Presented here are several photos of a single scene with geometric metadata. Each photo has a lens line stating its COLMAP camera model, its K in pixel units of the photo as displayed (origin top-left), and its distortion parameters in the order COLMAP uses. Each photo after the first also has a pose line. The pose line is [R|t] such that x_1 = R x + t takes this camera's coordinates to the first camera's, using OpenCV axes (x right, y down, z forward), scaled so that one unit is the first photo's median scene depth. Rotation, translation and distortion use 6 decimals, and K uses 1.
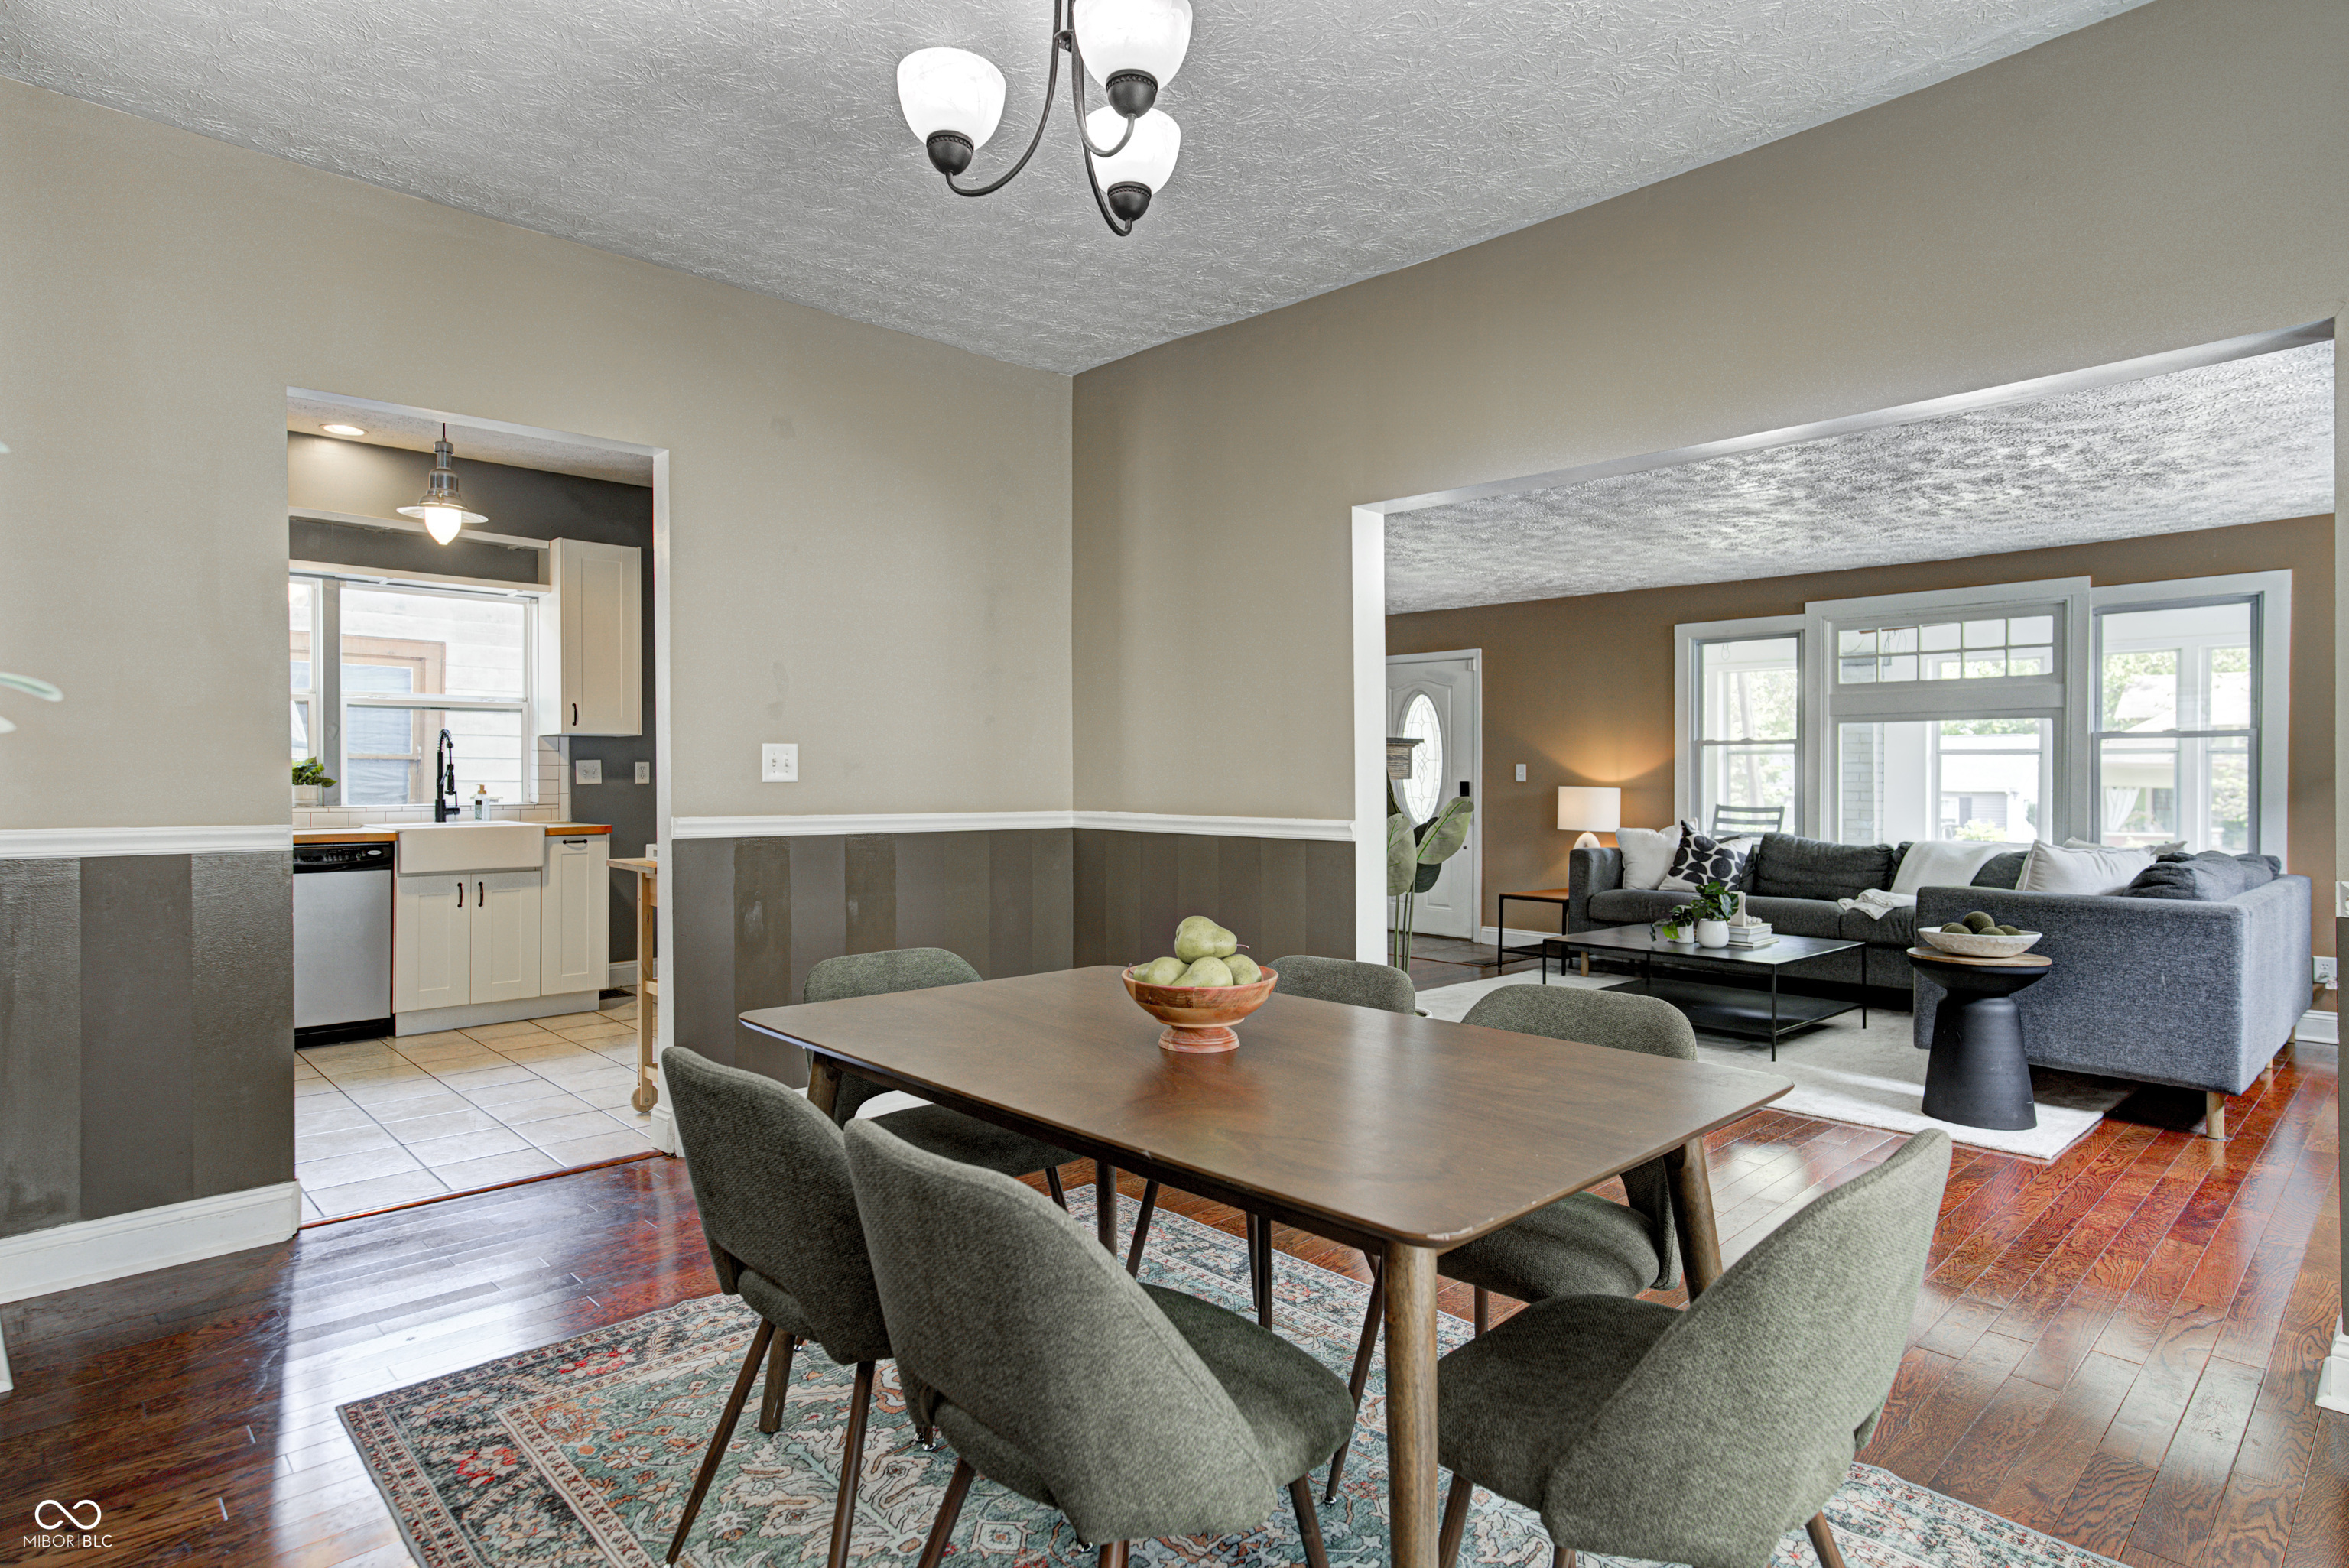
lens RADIAL K [[1257.8, 0, 1174.5], [0, 1257.8, 784.0], [0, 0, 1]] dist [0.020834, -0.000716]
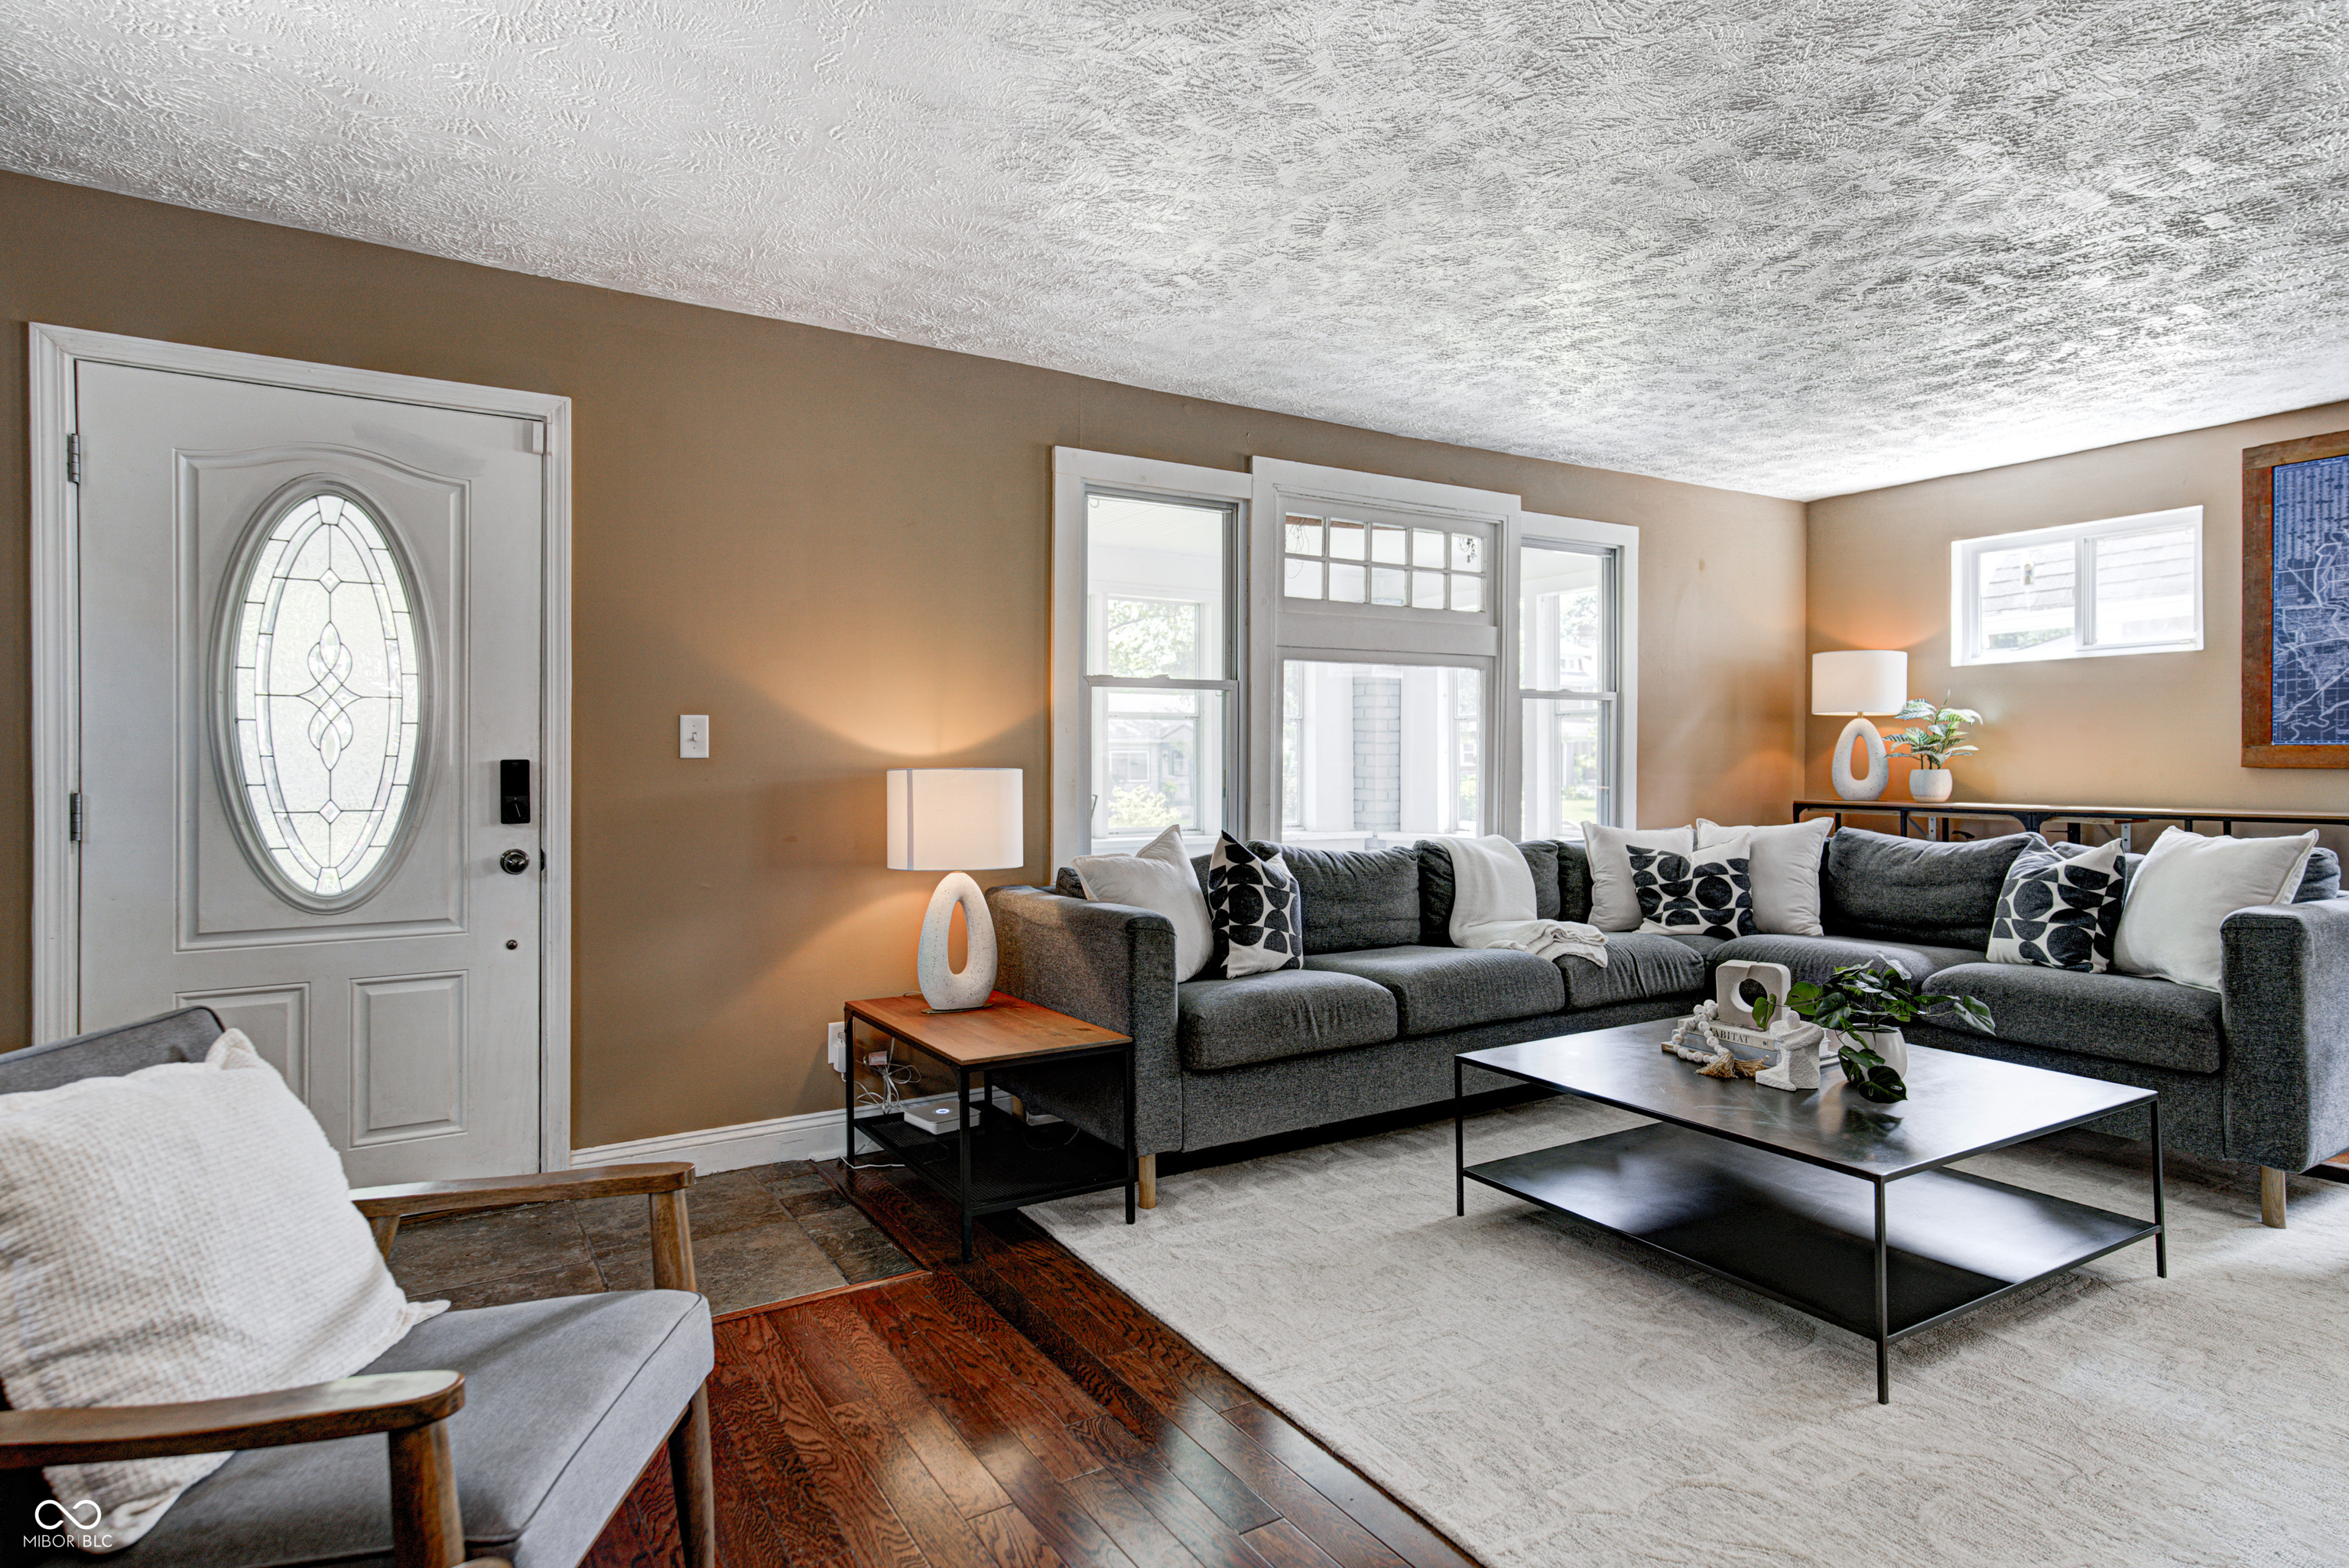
lens RADIAL K [[1275.6, 0, 1178.8], [0, 1275.6, 748.0], [0, 0, 1]] dist [0.003266, 0.000919]
pose [[0.221636, -0.007290, 0.975102, -0.101379], [0.004149, 0.999970, 0.006533, -0.009578], [-0.975121, 0.002598, 0.221659, 0.929231]]
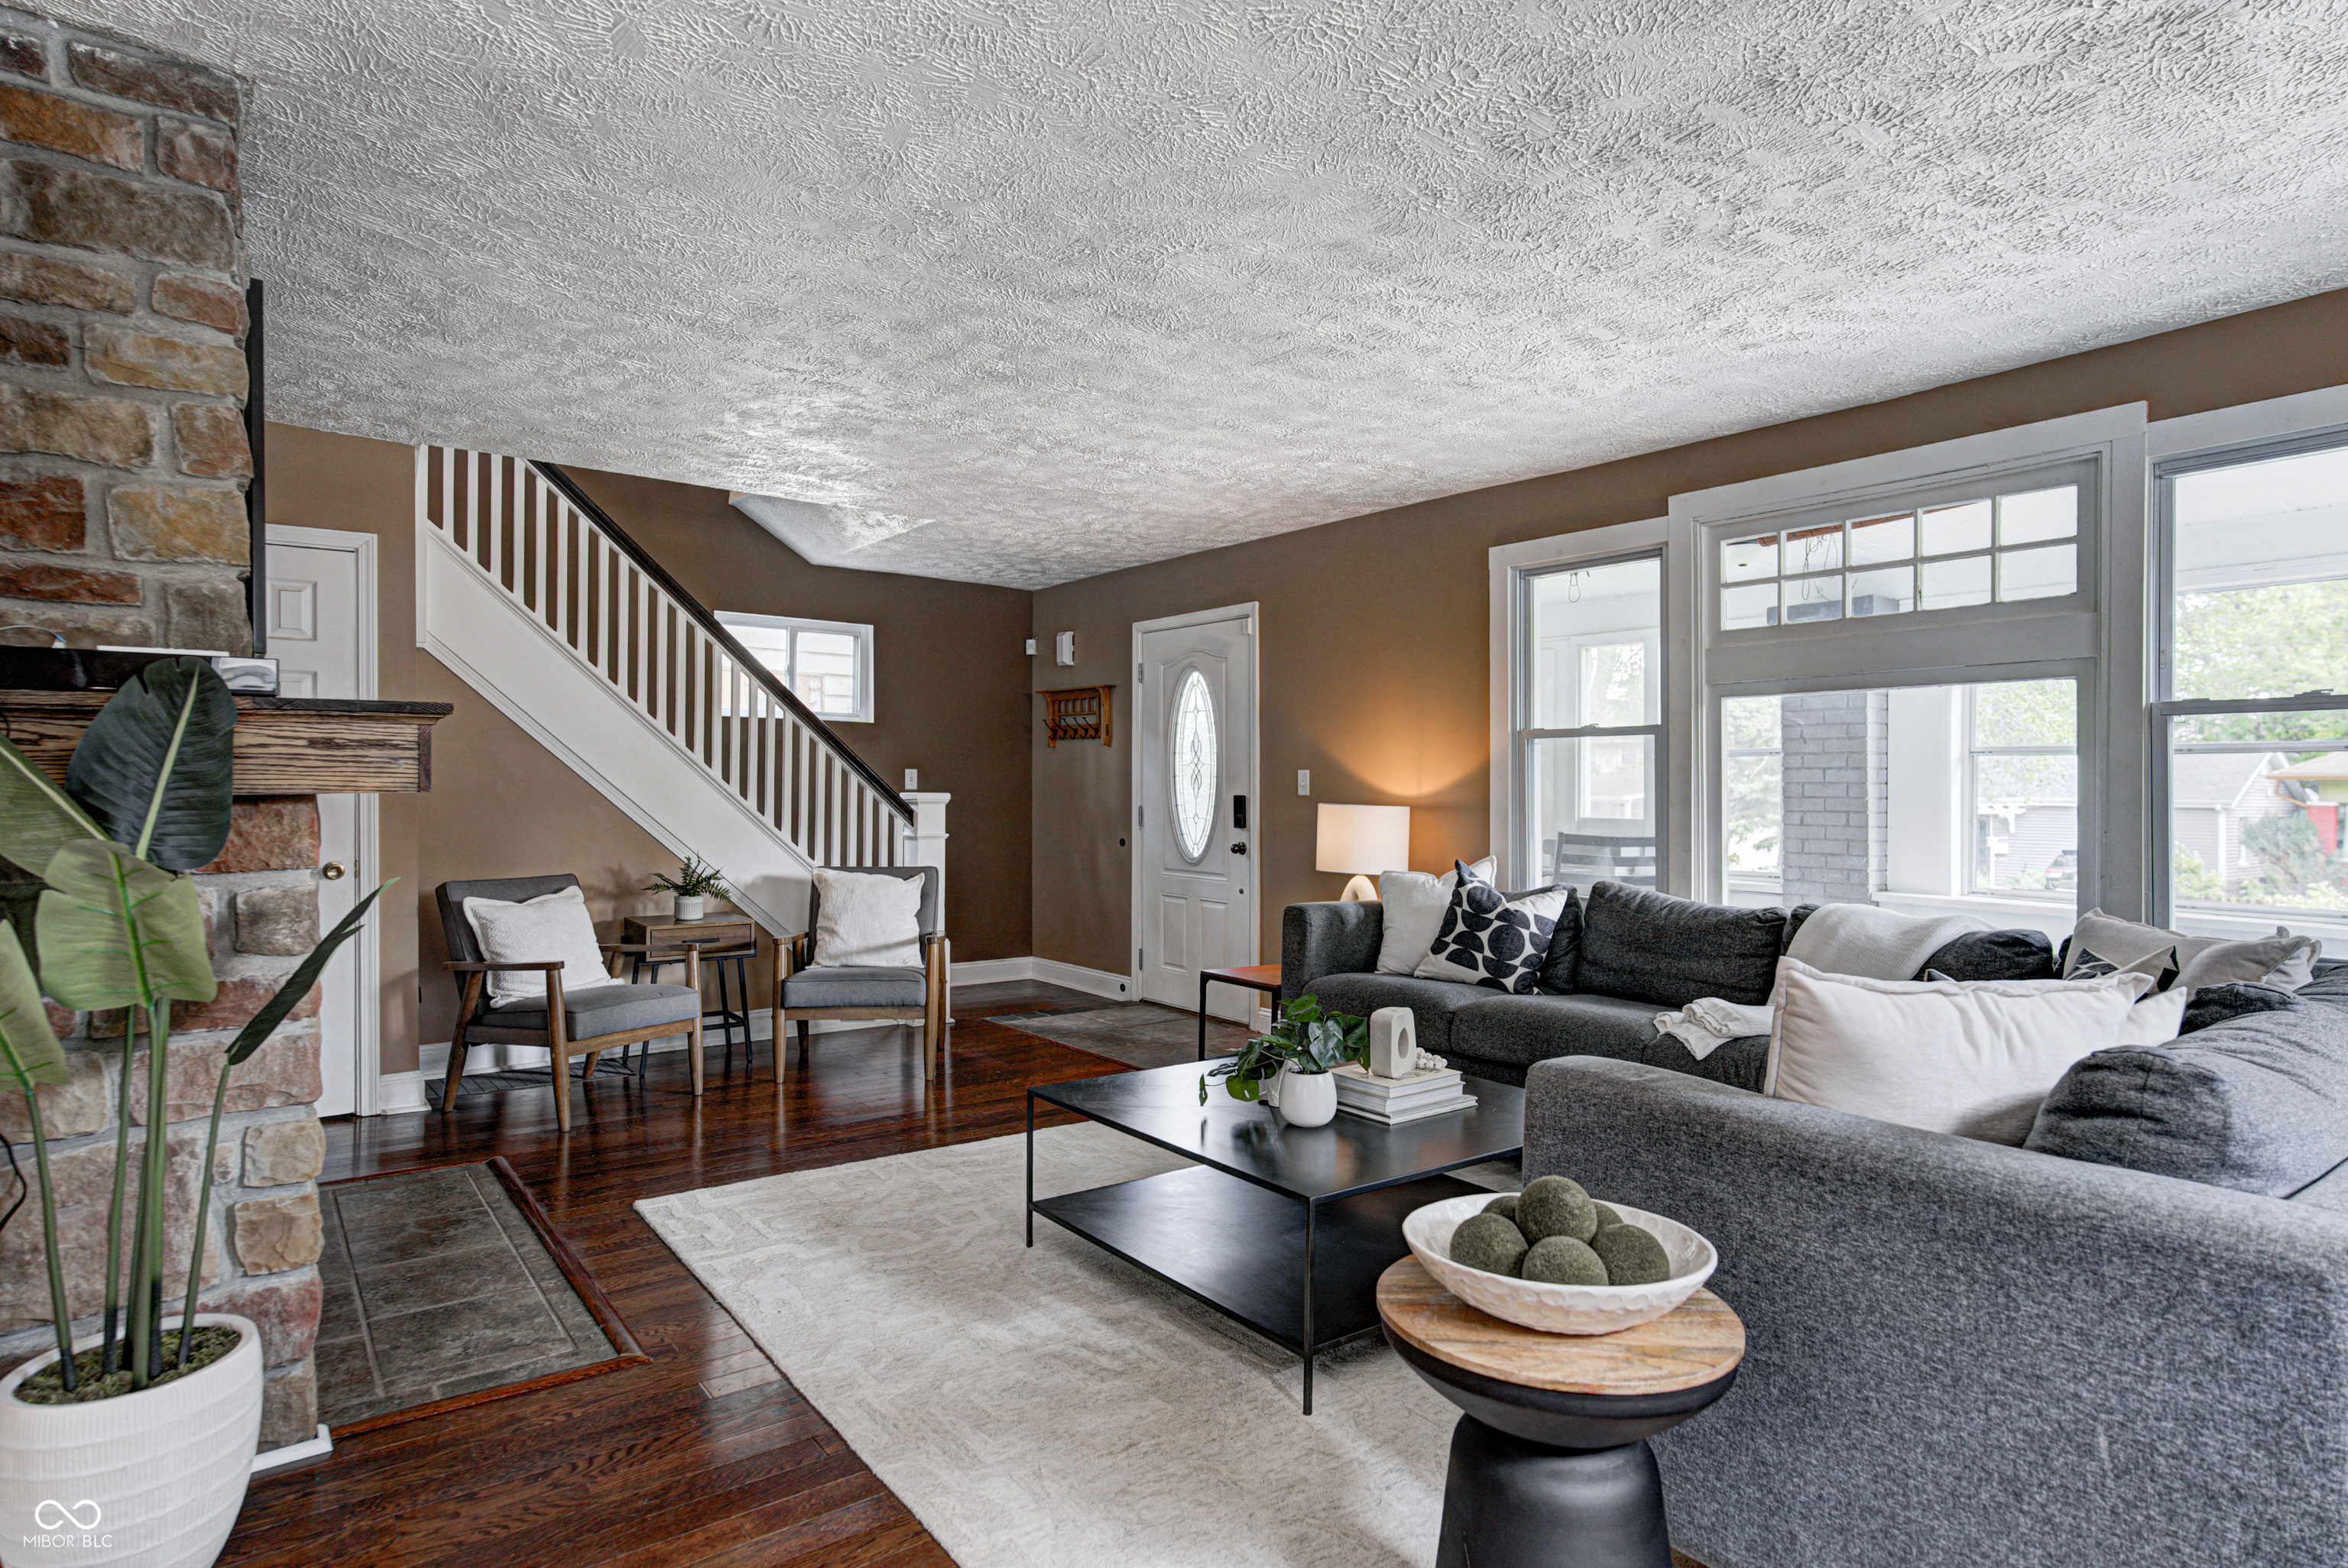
lens RADIAL K [[1257.2, 0, 1174.0], [0, 1257.2, 784.0], [0, 0, 1]] dist [0.020834, -0.000716]
pose [[0.992756, -0.001250, -0.120142, 0.349815], [-0.000145, 0.999933, -0.011598, -0.001053], [0.120148, 0.011531, 0.992689, 0.394599]]
